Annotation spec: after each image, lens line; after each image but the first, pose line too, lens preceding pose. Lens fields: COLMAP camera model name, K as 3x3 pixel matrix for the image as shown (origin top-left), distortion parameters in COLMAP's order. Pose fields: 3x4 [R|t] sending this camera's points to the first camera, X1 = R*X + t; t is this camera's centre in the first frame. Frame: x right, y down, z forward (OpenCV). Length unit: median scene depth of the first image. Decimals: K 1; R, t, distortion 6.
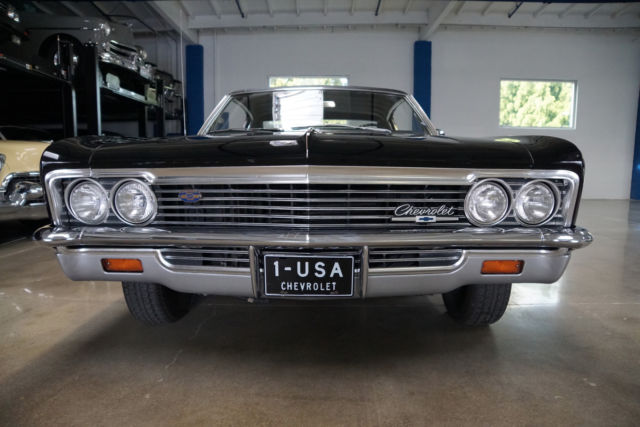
lens RADIAL K [[446.9, 0, 318.5], [0, 446.9, 218.5], [0, 0, 1]] dist [-0.153577, 0.114655]
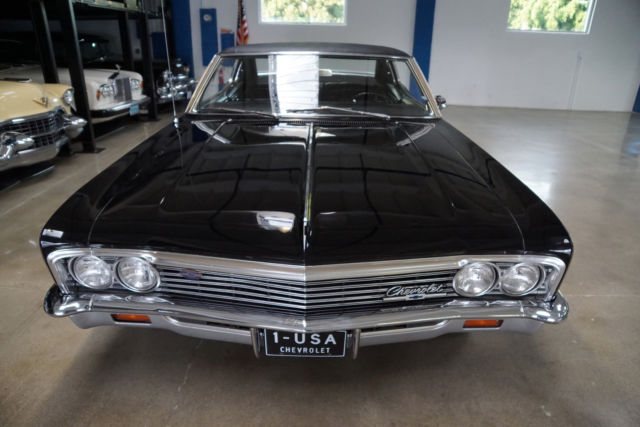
lens RADIAL K [[446.9, 0, 318.5], [0, 446.9, 218.5], [0, 0, 1]] dist [-0.153577, 0.114655]
pose [[0.999835, 0.008434, 0.016083, -0.009180], [-0.012537, 0.961278, 0.275294, -0.464332], [-0.013138, -0.275451, 0.961225, 0.034626]]
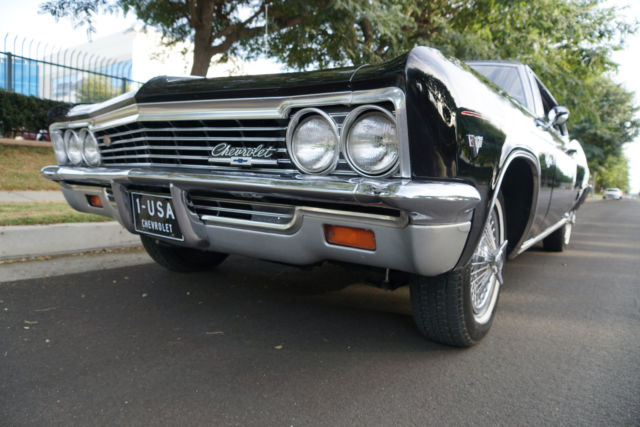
lens RADIAL K [[446.9, 0, 318.5], [0, 446.9, 218.5], [0, 0, 1]] dist [-0.153577, 0.114655]
pose [[0.809220, 0.093478, -0.580021, 0.857074], [-0.110363, 0.993872, 0.006202, 0.088190], [0.577047, 0.058995, 0.814578, 0.395352]]
